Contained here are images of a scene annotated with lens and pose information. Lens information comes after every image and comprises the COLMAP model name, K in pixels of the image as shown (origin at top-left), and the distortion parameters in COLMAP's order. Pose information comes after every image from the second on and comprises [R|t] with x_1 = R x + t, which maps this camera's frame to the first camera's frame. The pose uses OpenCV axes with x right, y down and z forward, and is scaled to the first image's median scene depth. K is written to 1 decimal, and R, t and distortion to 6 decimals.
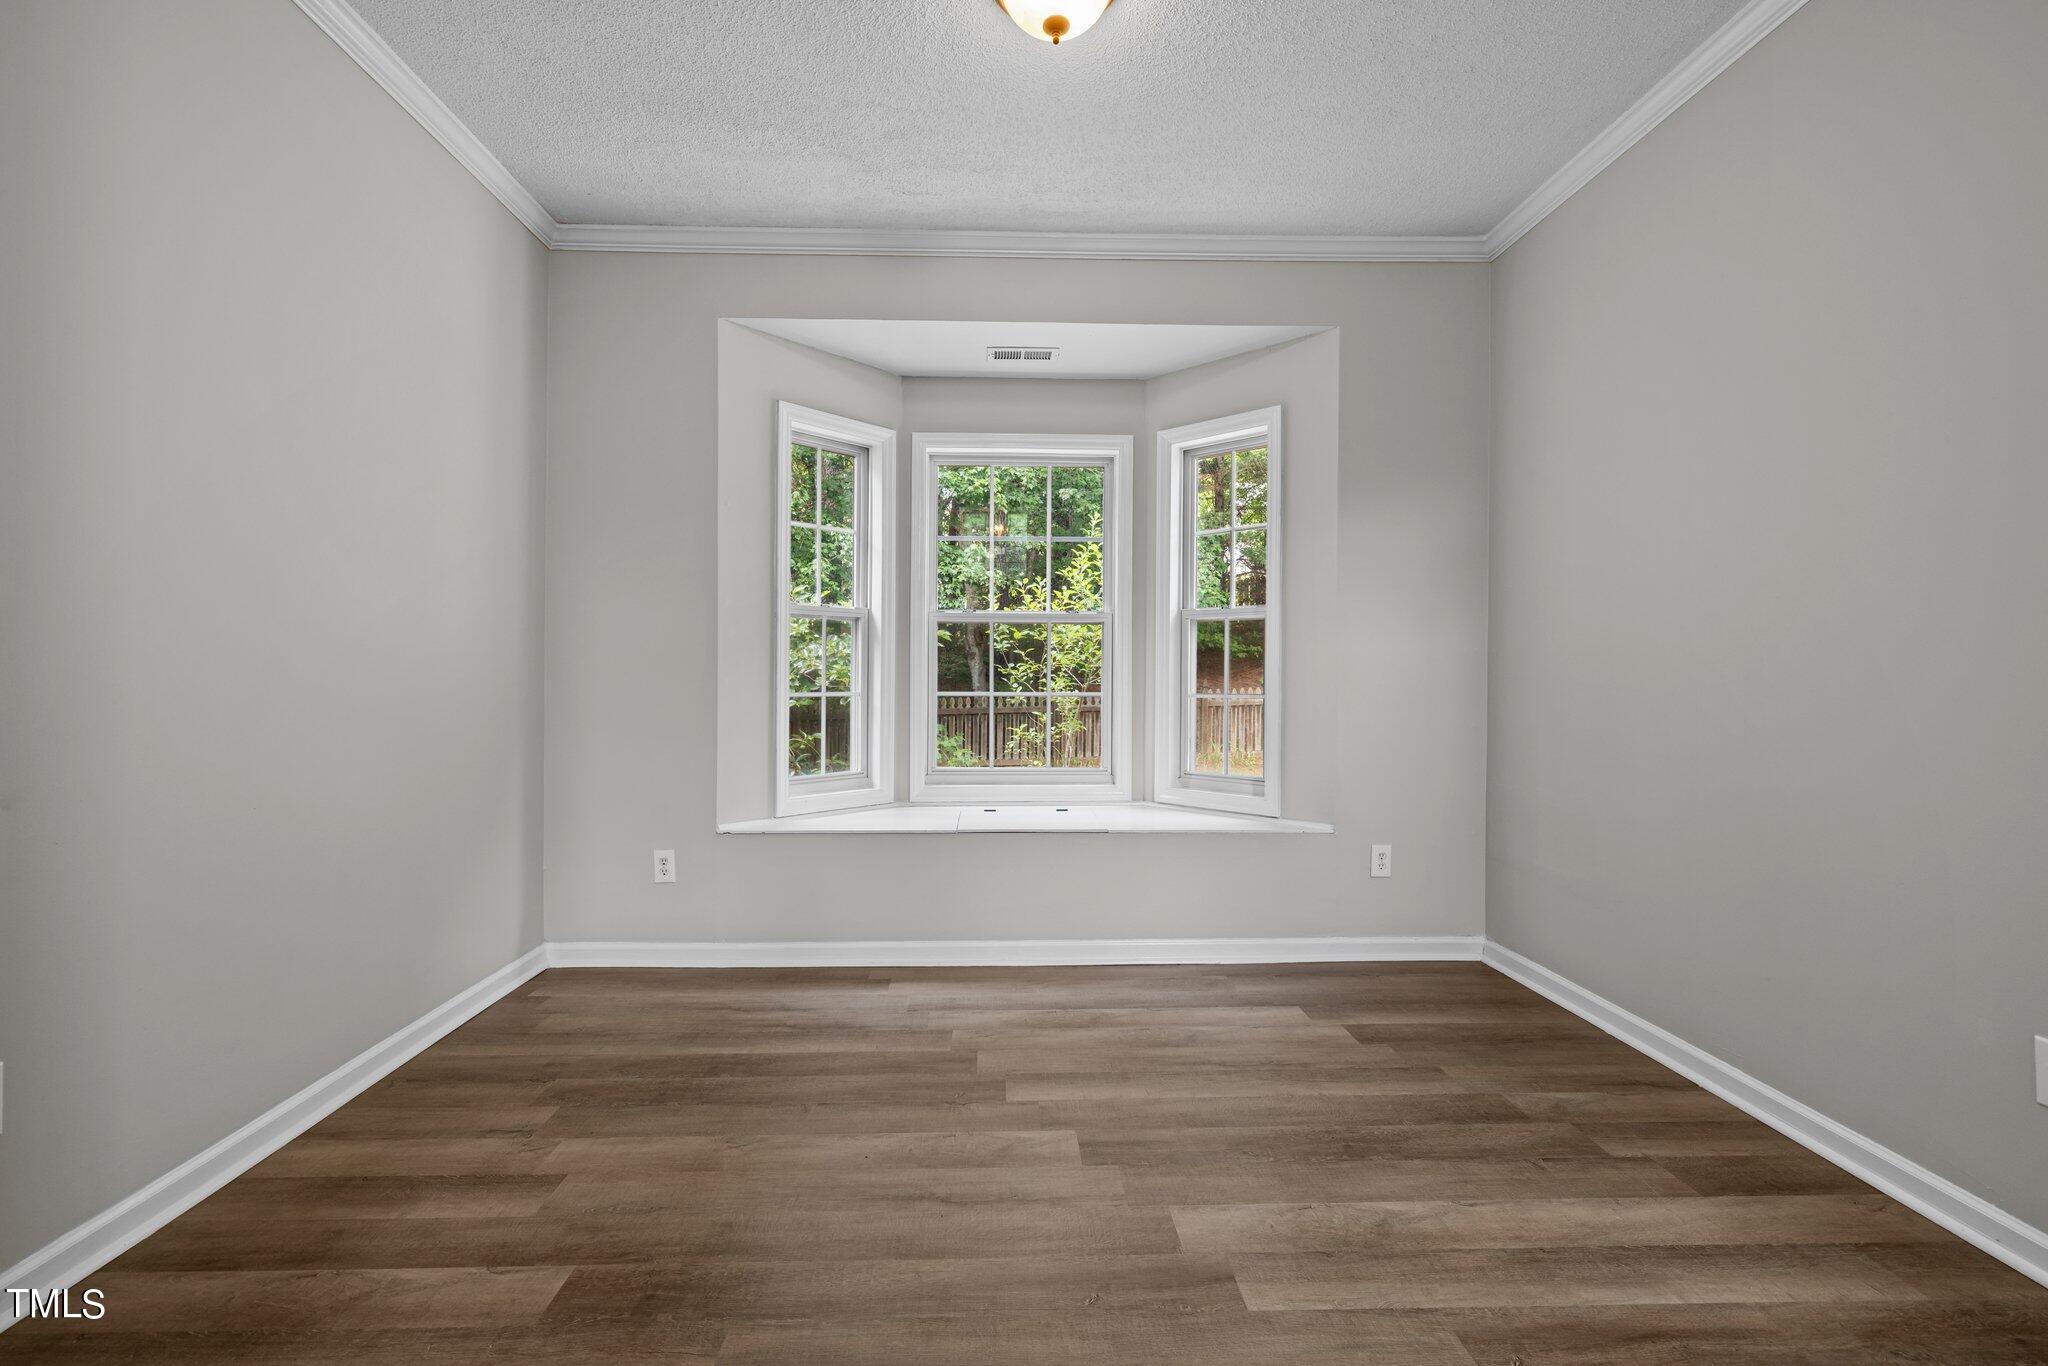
lens RADIAL K [[874.1, 0, 1021.1], [0, 874.1, 675.5], [0, 0, 1]] dist [0.003425, 0.000990]
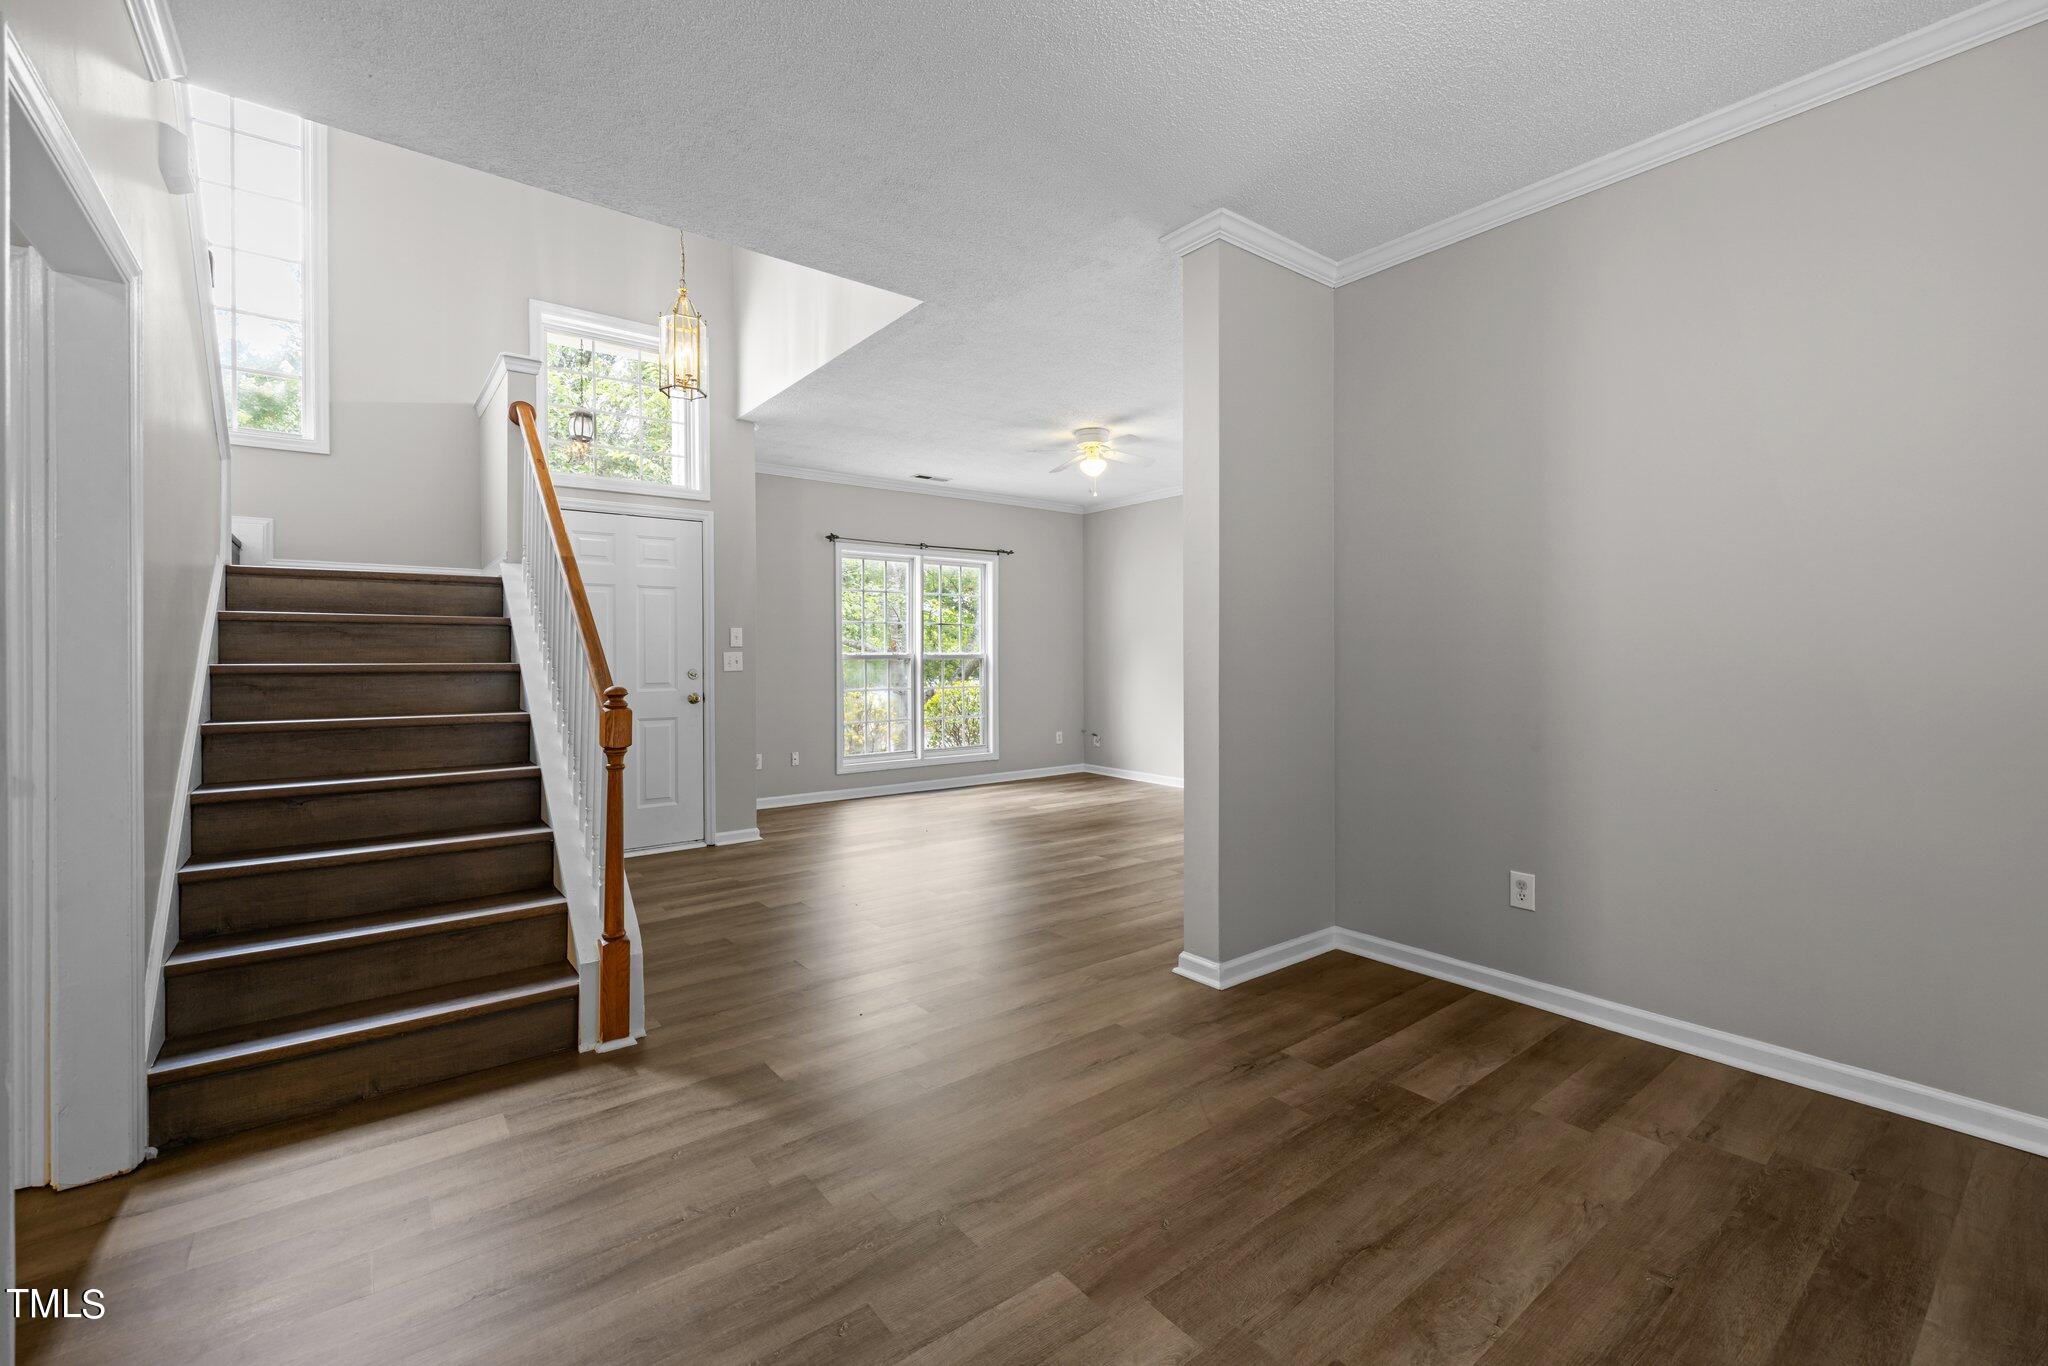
lens RADIAL K [[874.1, 0, 1017.1], [0, 874.1, 666.8], [0, 0, 1]] dist [0.003425, 0.000990]
pose [[-0.810988, 0.006027, -0.585031, 0.808830], [-0.005030, 0.999838, 0.017272, -0.057245], [0.585041, 0.016950, -0.810827, 1.583859]]
